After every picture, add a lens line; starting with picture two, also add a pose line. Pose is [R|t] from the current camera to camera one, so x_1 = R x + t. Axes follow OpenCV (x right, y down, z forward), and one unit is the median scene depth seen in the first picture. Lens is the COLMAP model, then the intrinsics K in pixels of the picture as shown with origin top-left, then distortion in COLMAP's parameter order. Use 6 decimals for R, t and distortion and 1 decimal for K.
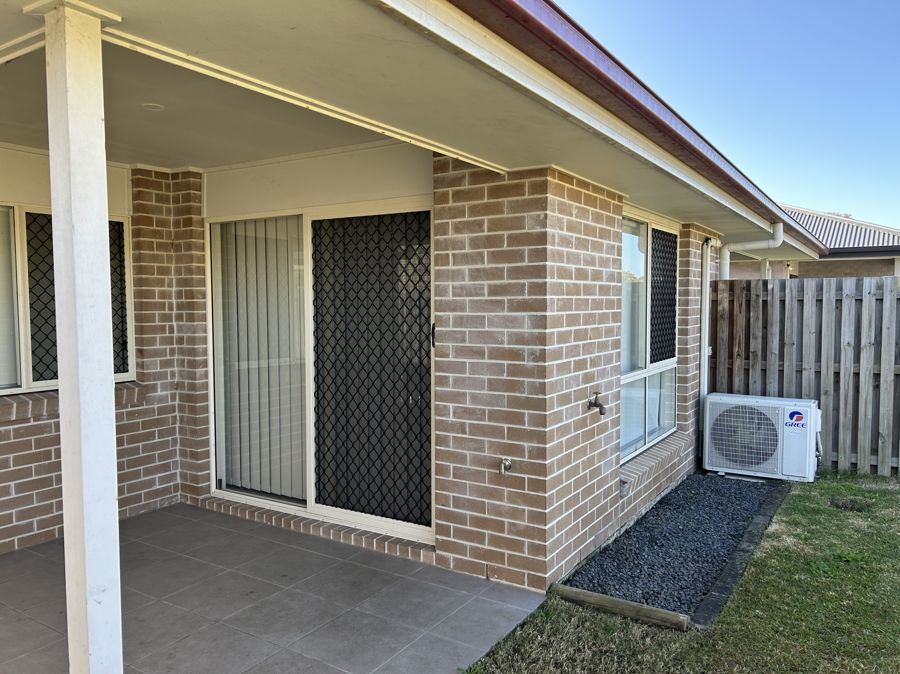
lens RADIAL K [[674.5, 0, 449.5], [0, 674.5, 337.3], [0, 0, 1]] dist [0.016535, 0.000820]
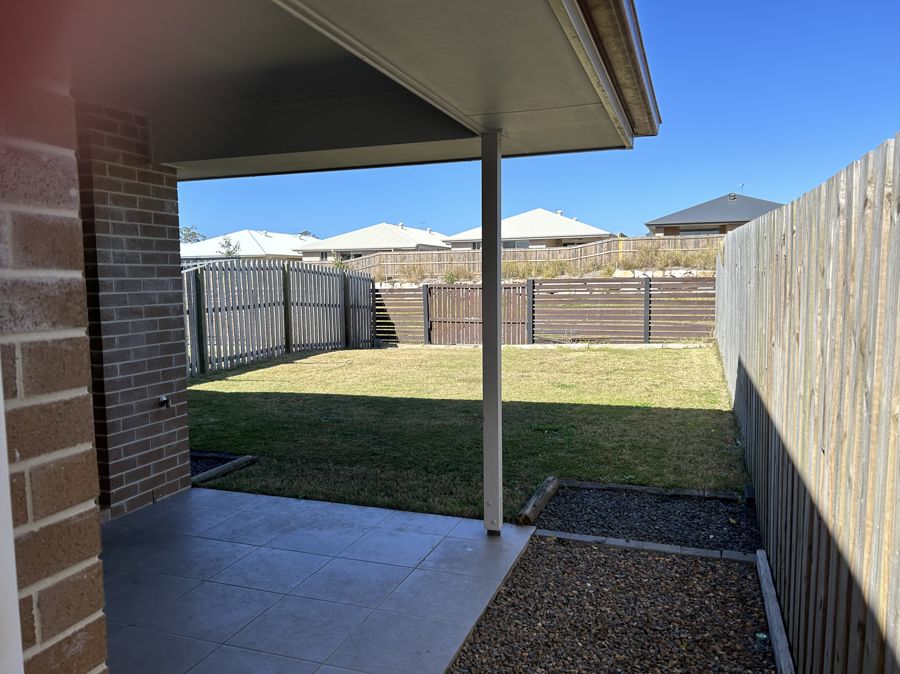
lens RADIAL K [[674.5, 0, 450.2], [0, 674.5, 340.1], [0, 0, 1]] dist [0.016535, 0.000820]
pose [[-0.225931, -0.083692, 0.970542, -1.209275], [0.057504, 0.993419, 0.099051, -0.014492], [-0.972445, 0.078189, -0.219632, 0.742578]]
